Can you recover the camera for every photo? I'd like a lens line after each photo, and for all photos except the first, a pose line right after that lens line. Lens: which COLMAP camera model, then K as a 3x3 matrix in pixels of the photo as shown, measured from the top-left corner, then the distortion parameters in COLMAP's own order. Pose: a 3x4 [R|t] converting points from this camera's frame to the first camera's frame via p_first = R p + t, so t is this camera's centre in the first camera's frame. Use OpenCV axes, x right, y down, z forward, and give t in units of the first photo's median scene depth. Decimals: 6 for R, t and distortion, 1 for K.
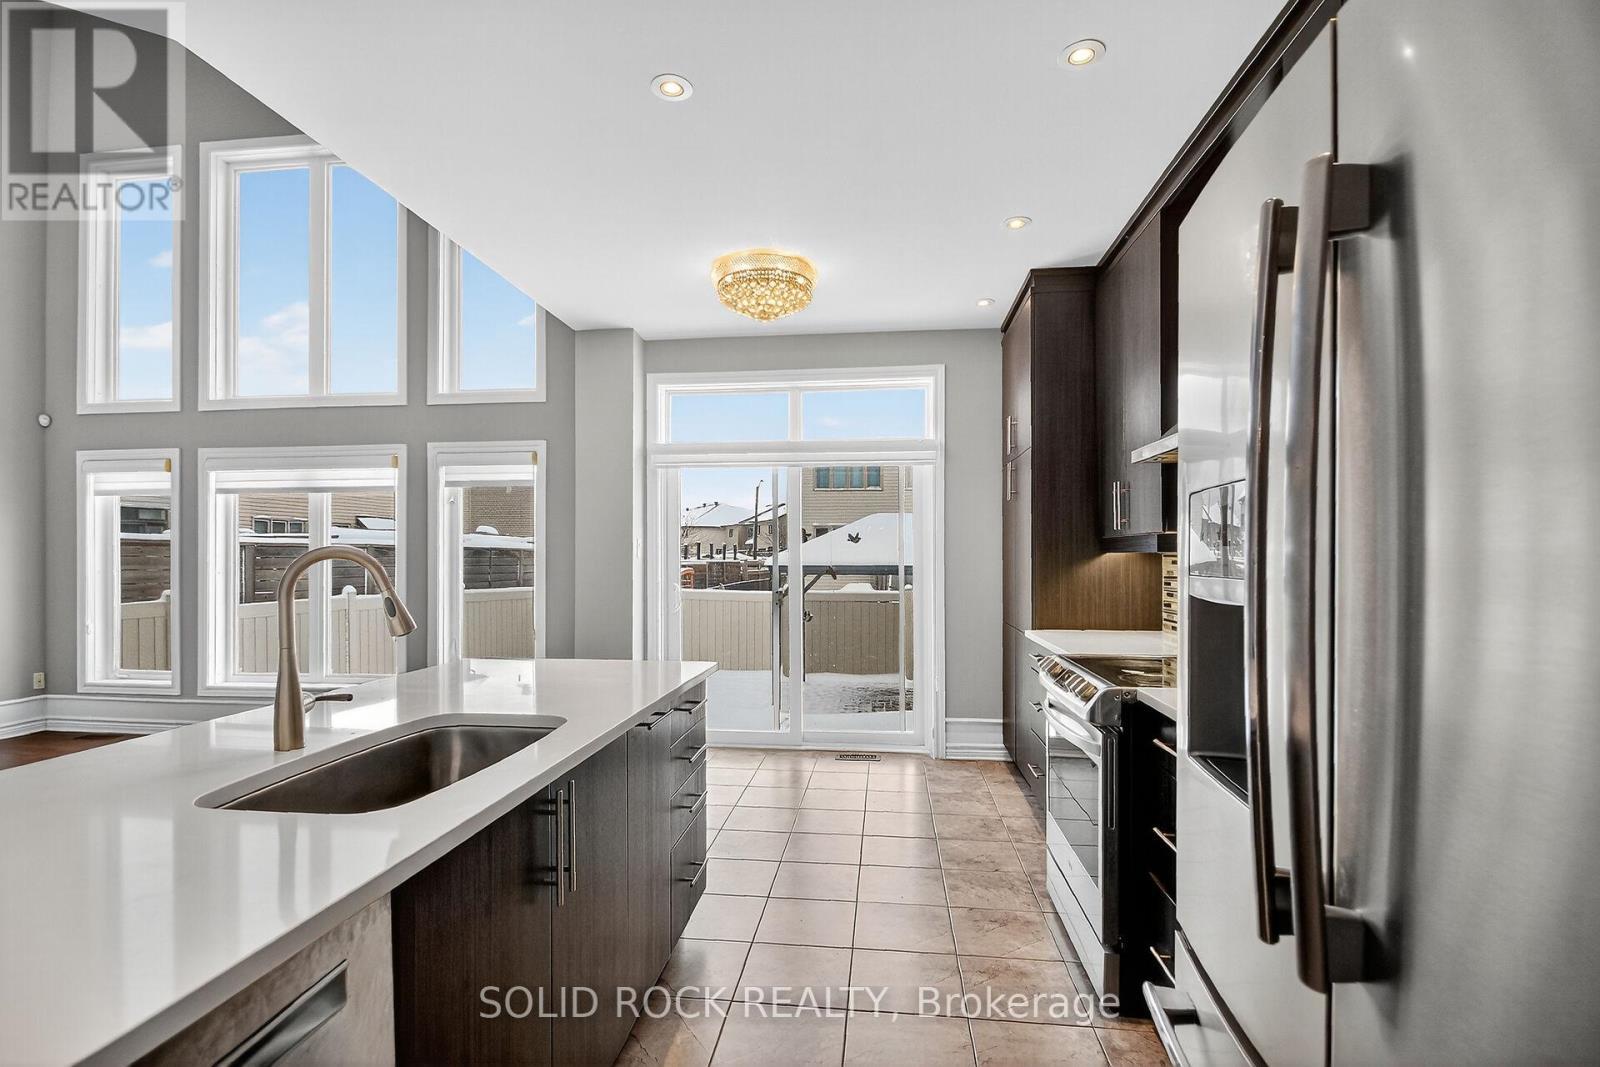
lens RADIAL K [[747.6, 0, 798.6], [0, 747.6, 560.2], [0, 0, 1]] dist [0.003599, -0.006699]
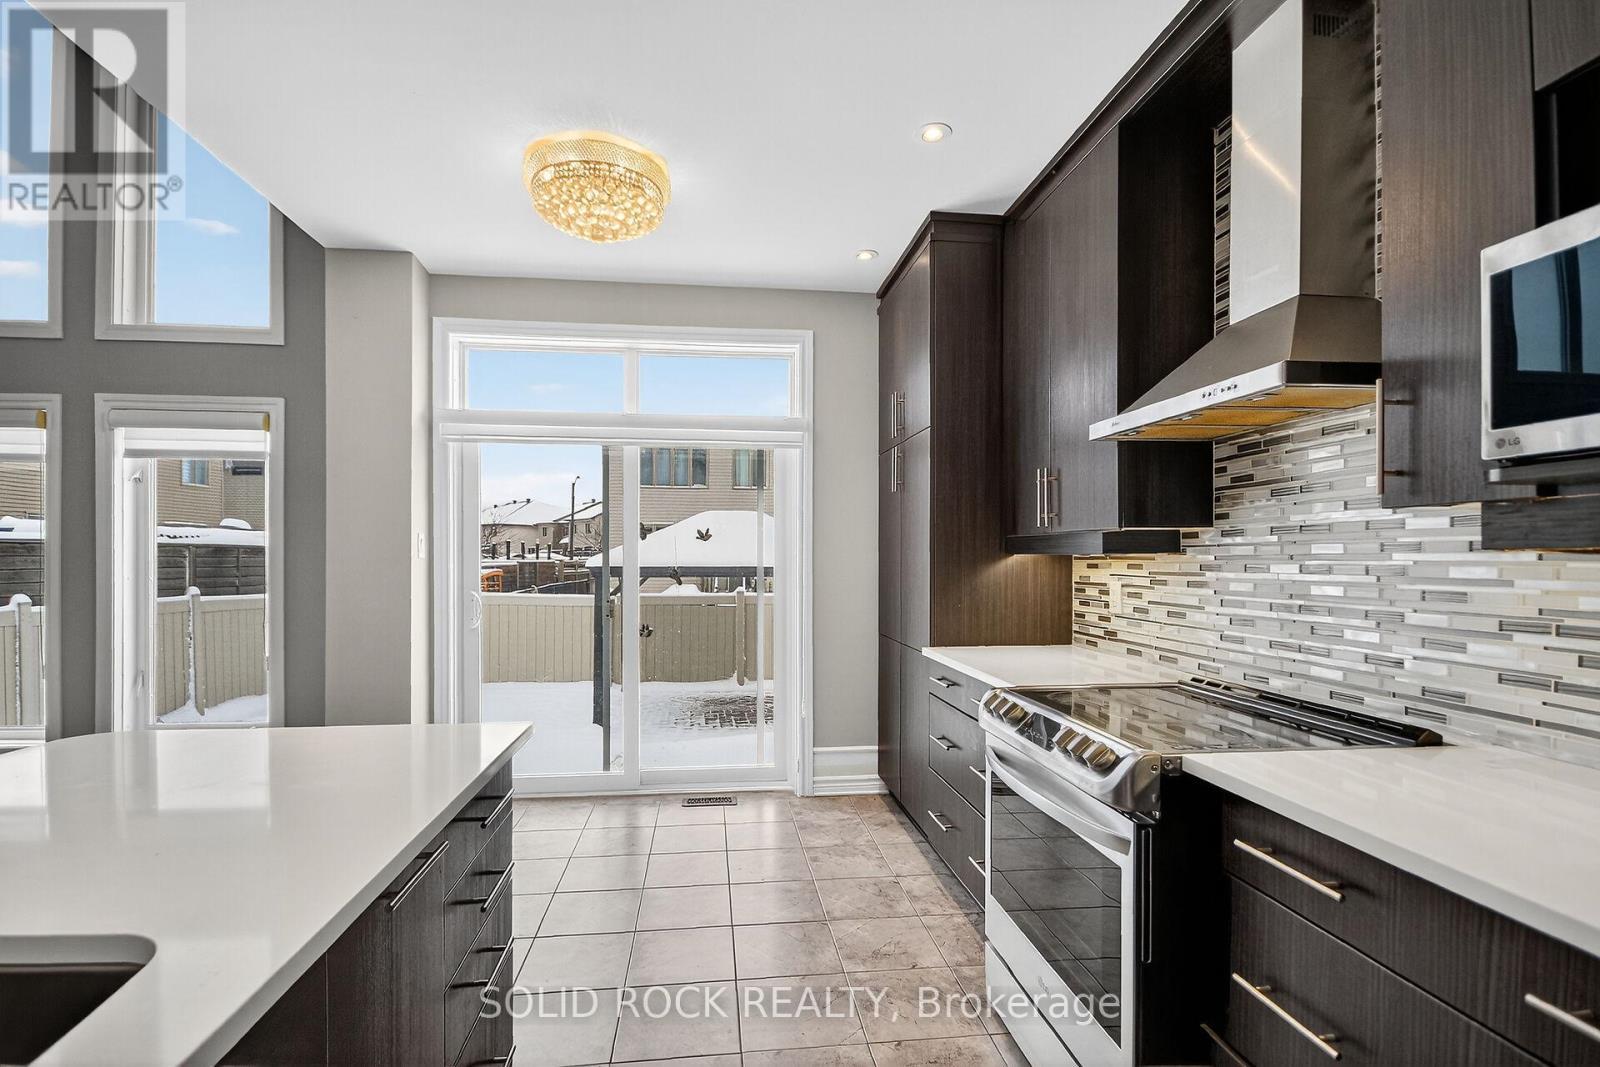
lens RADIAL K [[747.6, 0, 793.5], [0, 747.6, 564.2], [0, 0, 1]] dist [0.003599, -0.006699]
pose [[0.973318, 0.001110, 0.229457, -0.020037], [-0.002253, 0.999986, 0.004721, -0.001739], [-0.229449, -0.005112, 0.973307, 0.175138]]
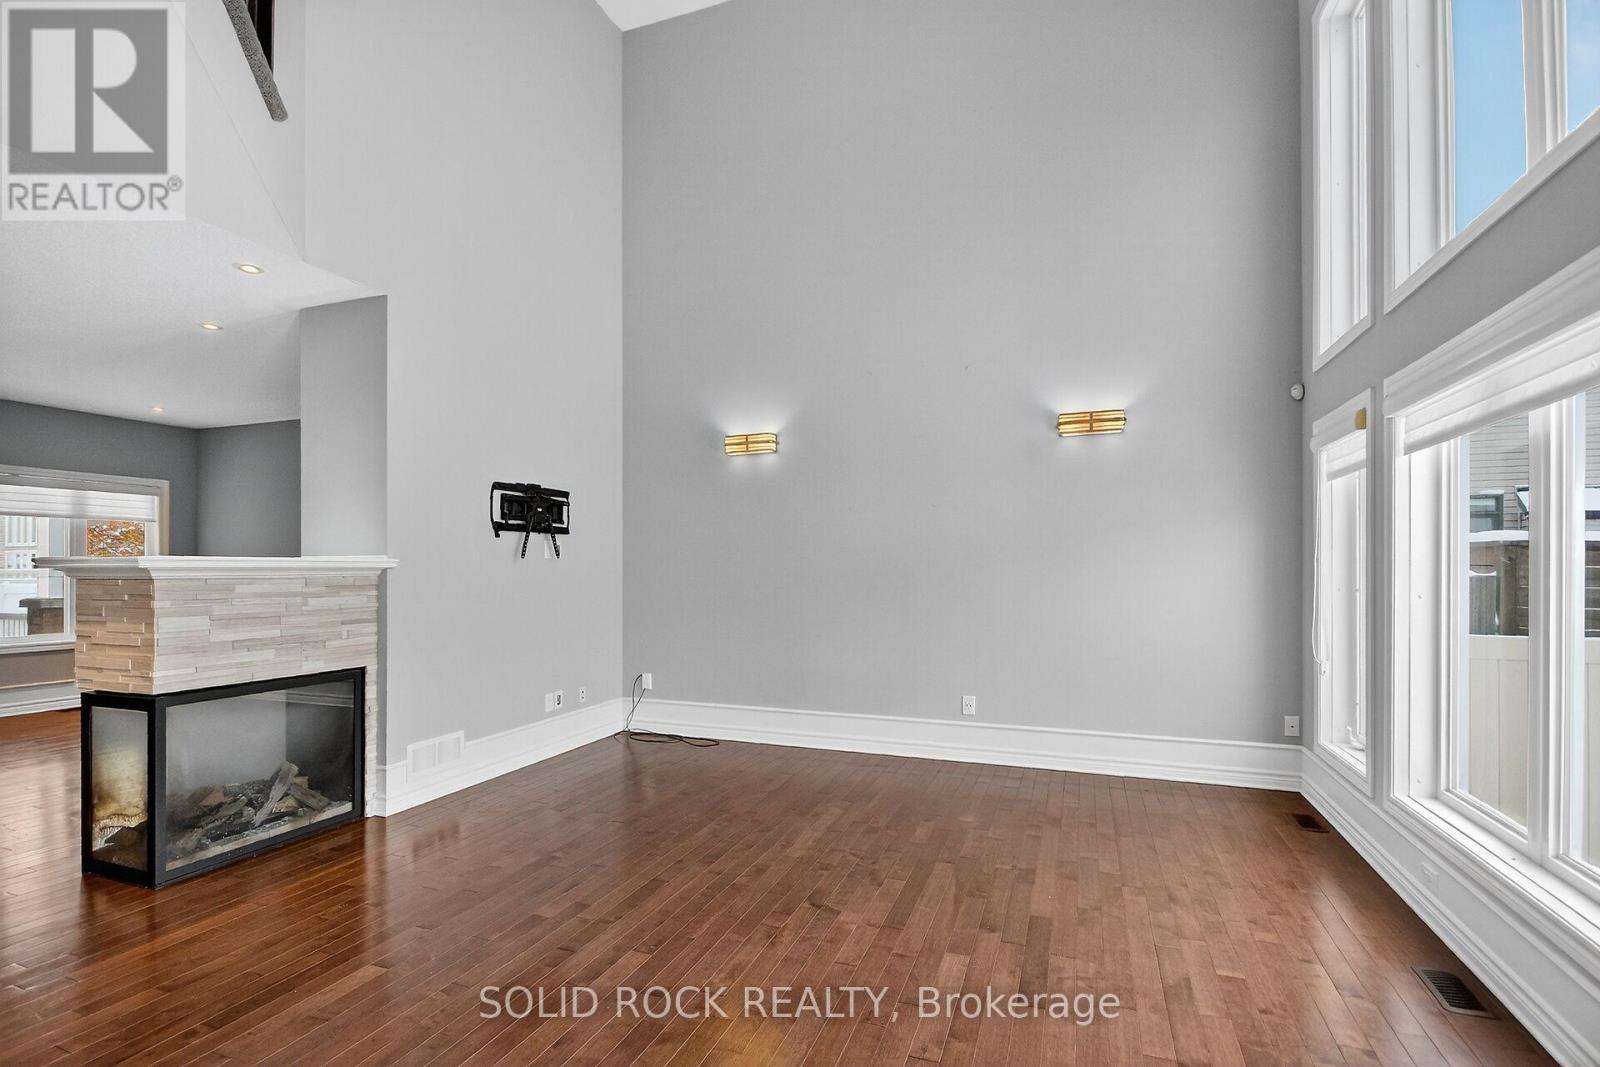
lens RADIAL K [[747.6, 0, 778.3], [0, 747.6, 566.1], [0, 0, 1]] dist [0.003599, -0.006699]
pose [[-0.248101, 0.000143, -0.968734, -0.148313], [-0.002669, 0.999996, 0.000832, -0.005166], [0.968731, 0.002792, -0.248099, 0.762063]]
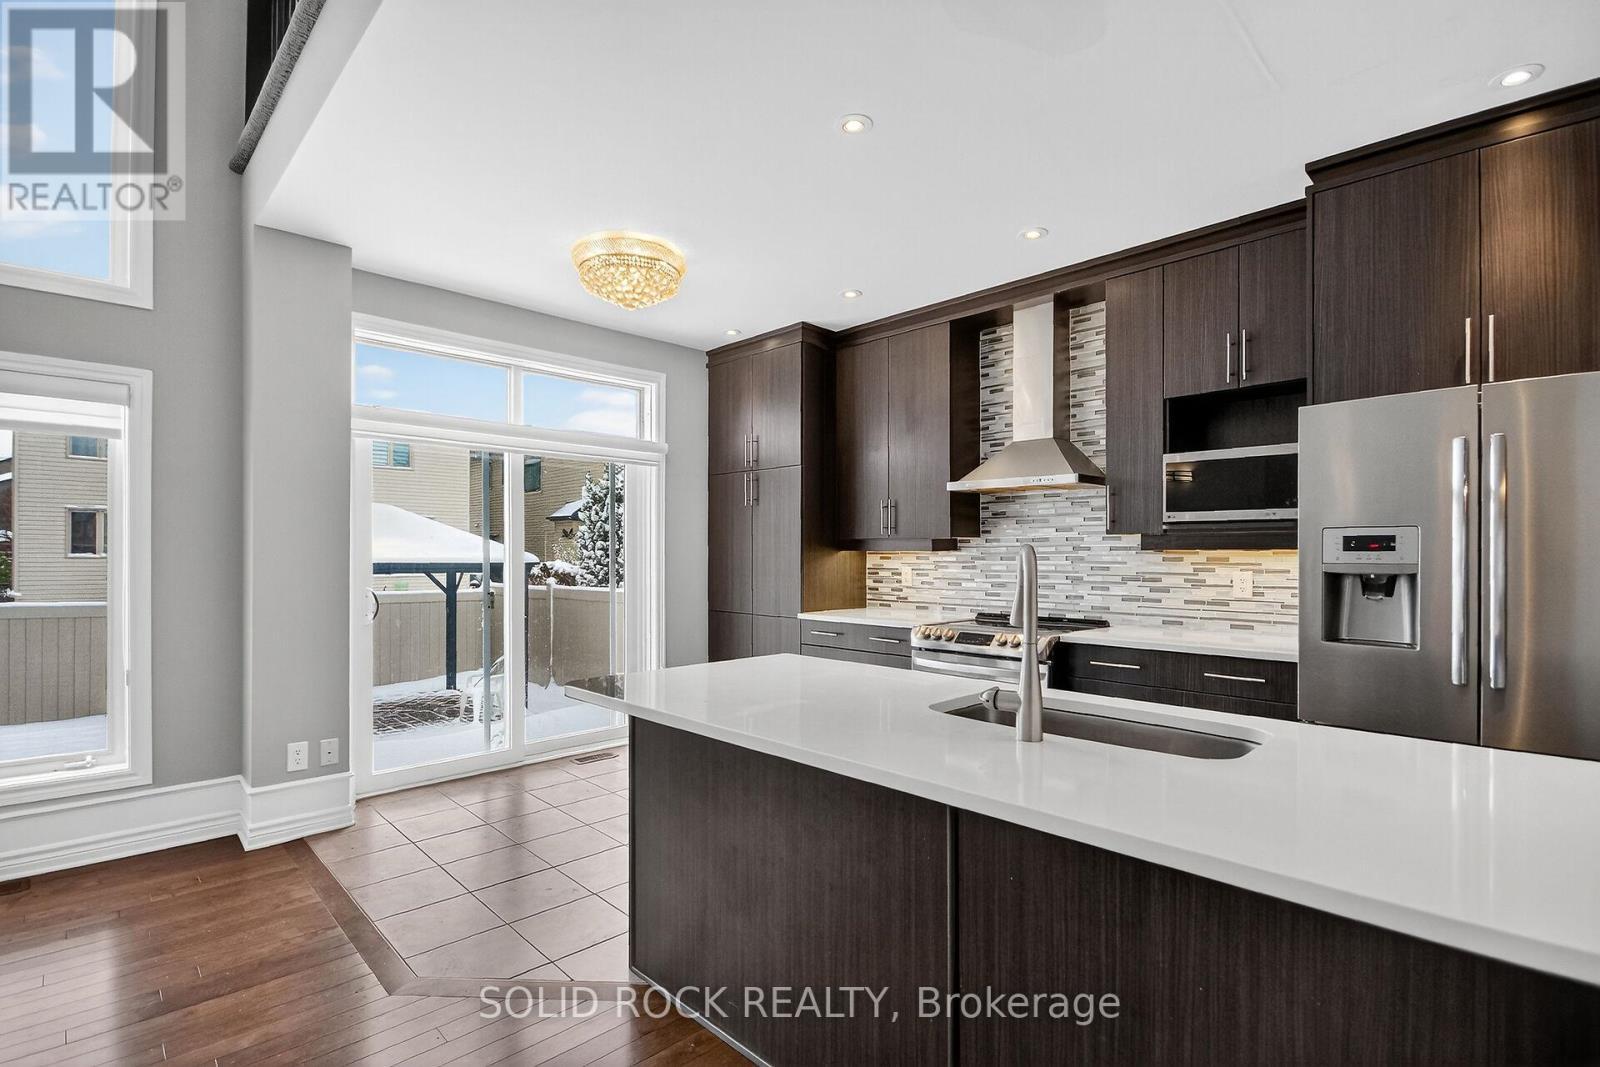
lens RADIAL K [[747.6, 0, 804.5], [0, 747.6, 558.8], [0, 0, 1]] dist [0.003599, -0.006699]
pose [[0.626373, -0.003315, 0.779517, -0.500794], [0.000909, 0.999993, 0.003523, -0.000676], [-0.779523, -0.001498, 0.626372, 0.169380]]
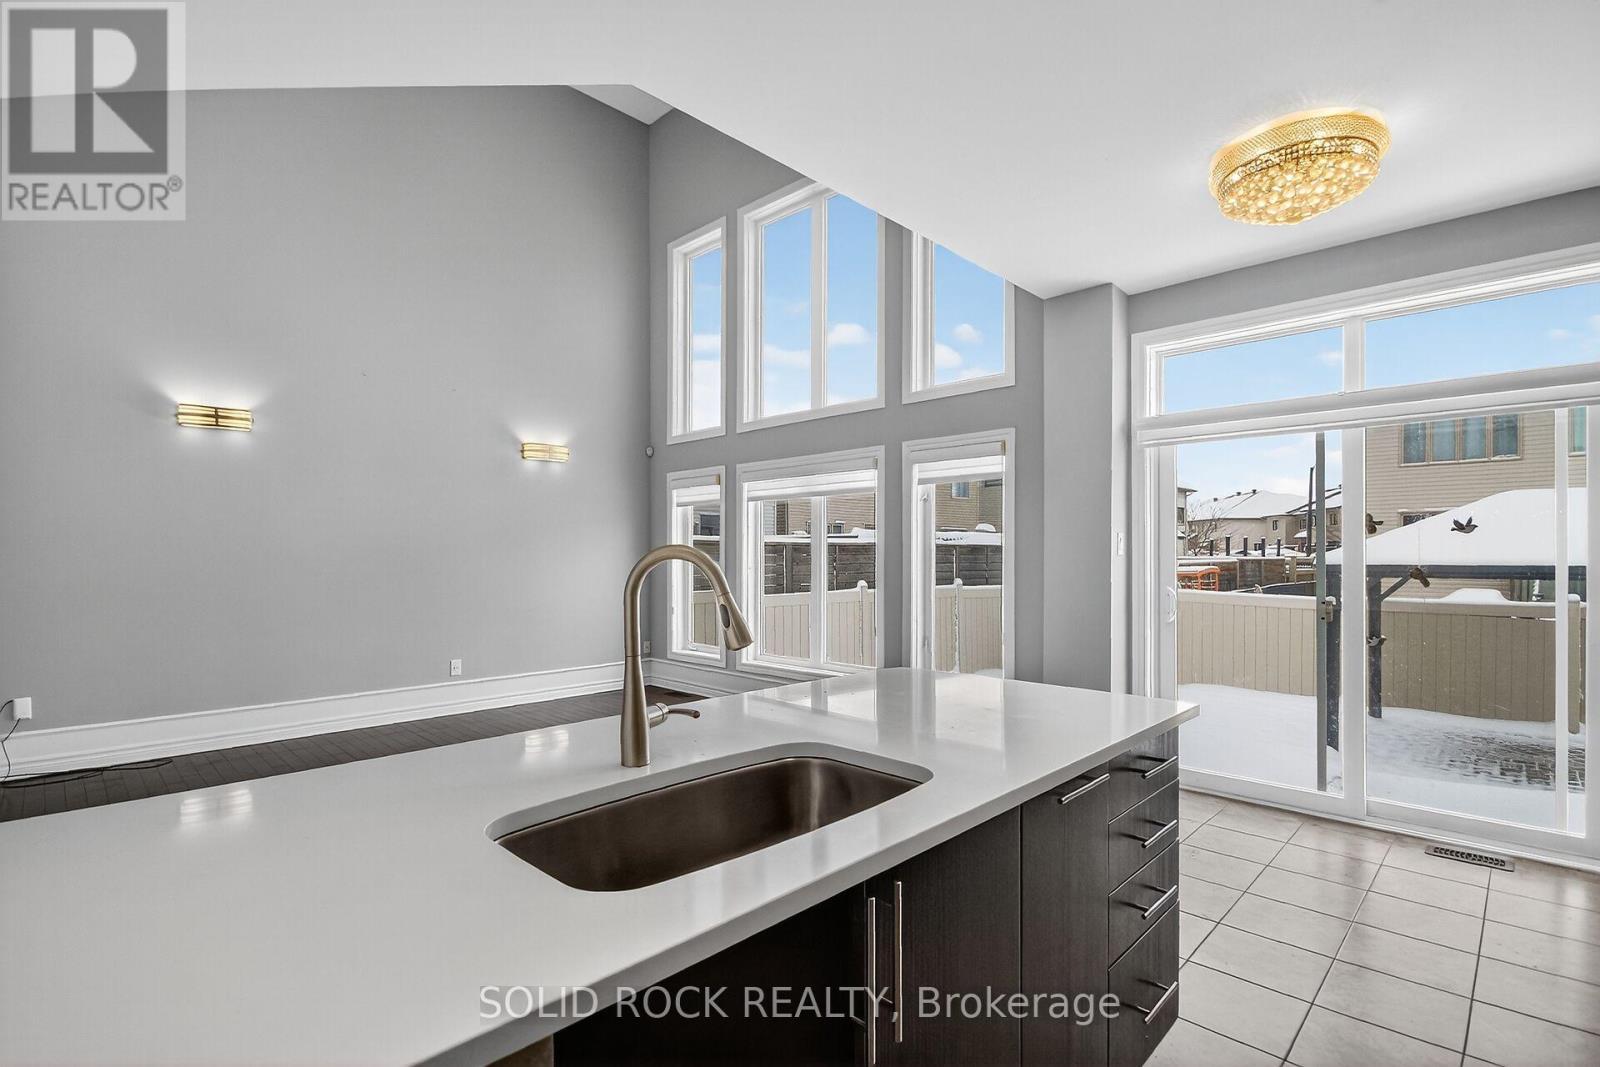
lens RADIAL K [[747.6, 0, 794.2], [0, 747.6, 556.2], [0, 0, 1]] dist [0.003599, -0.006699]
pose [[0.788874, 0.000872, -0.614554, 0.012731], [-0.001373, 0.999999, -0.000343, -0.001576], [0.614553, 0.001115, 0.788875, 0.113075]]
